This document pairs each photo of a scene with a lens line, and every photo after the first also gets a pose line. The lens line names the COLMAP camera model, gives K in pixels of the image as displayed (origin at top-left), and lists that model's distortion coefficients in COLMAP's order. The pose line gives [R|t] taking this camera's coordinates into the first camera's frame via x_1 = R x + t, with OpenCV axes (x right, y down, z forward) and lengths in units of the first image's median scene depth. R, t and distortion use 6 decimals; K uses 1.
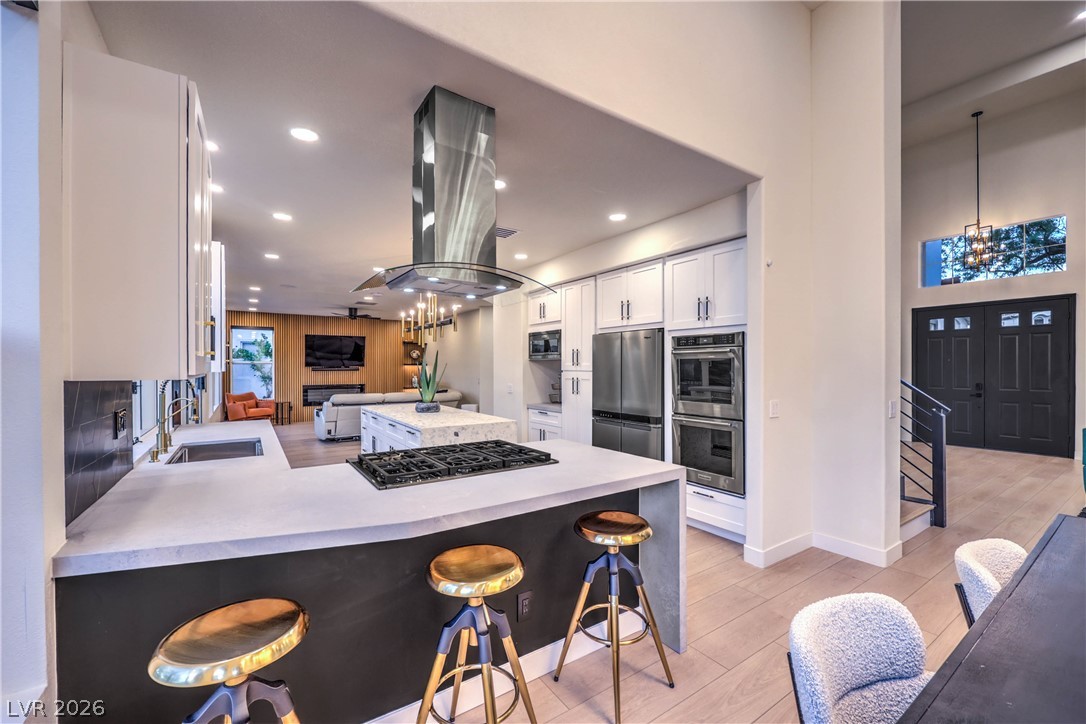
lens RADIAL K [[442.8, 0, 541.7], [0, 442.8, 367.9], [0, 0, 1]] dist [-0.003951, 0.000075]
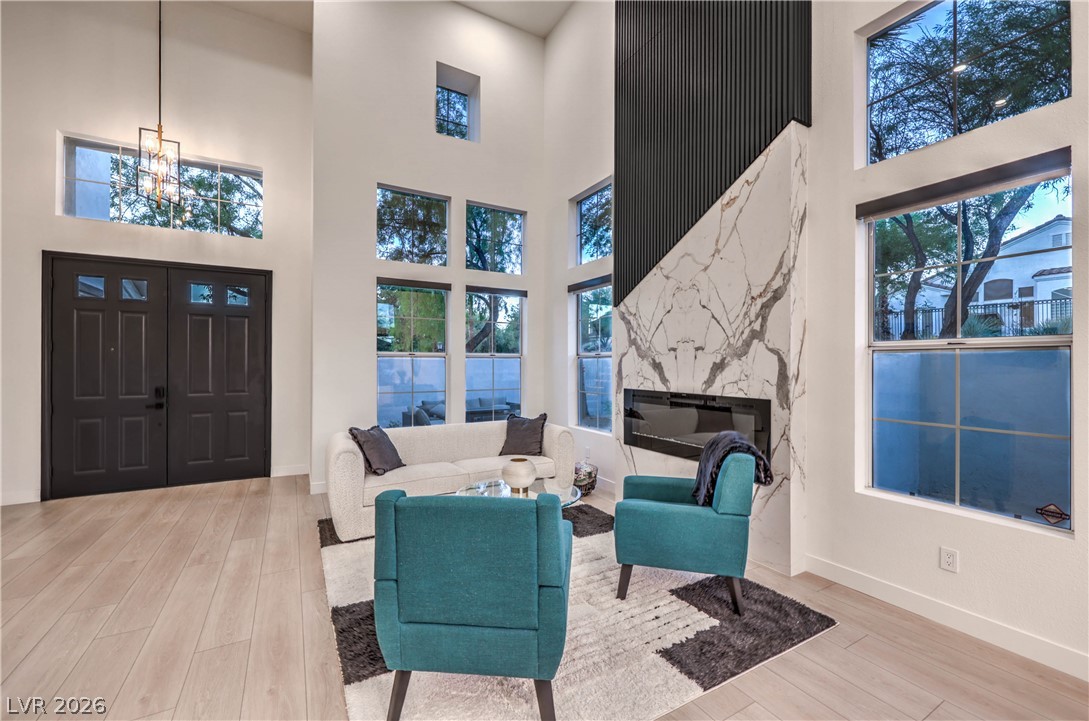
lens RADIAL K [[444.1, 0, 537.1], [0, 444.1, 365.6], [0, 0, 1]] dist [-0.003951, 0.000075]
pose [[0.081152, -0.001383, 0.996701, 0.518219], [-0.002938, 0.999994, 0.001627, 0.001898], [-0.996697, -0.003060, 0.081147, 0.526910]]
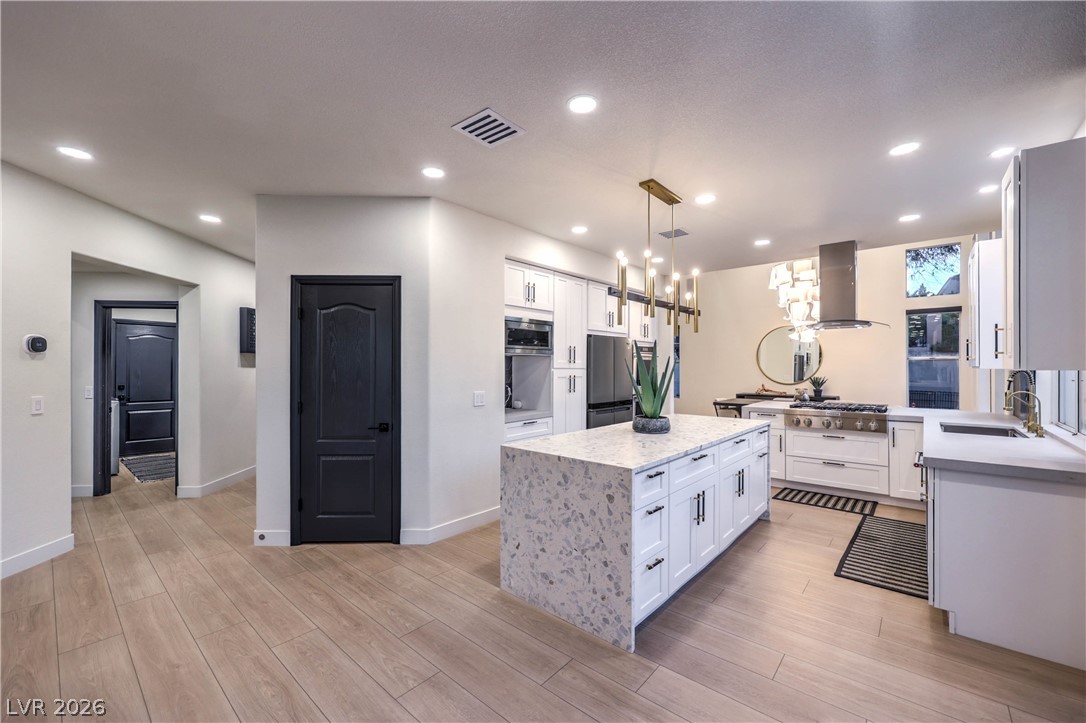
lens RADIAL K [[442.8, 0, 549.3], [0, 442.8, 364.4], [0, 0, 1]] dist [-0.003951, 0.000075]
pose [[-0.274170, 0.004280, 0.961672, -0.752943], [0.000609, 0.999991, -0.004277, 0.001423], [-0.961681, -0.000587, -0.274170, 1.178535]]
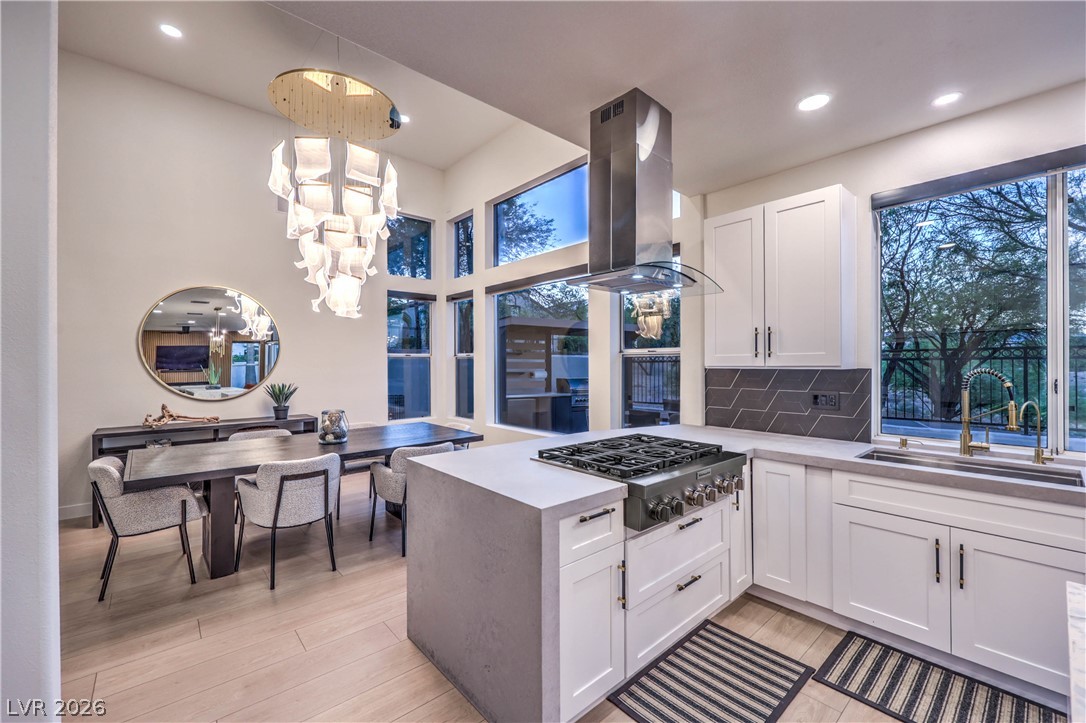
lens RADIAL K [[442.8, 0, 547.5], [0, 442.8, 363.5], [0, 0, 1]] dist [-0.003951, 0.000075]
pose [[-0.991195, -0.002429, -0.132391, 0.059817], [-0.001827, 0.999987, -0.004662, 0.001071], [0.132401, -0.004379, -0.991187, 0.799043]]
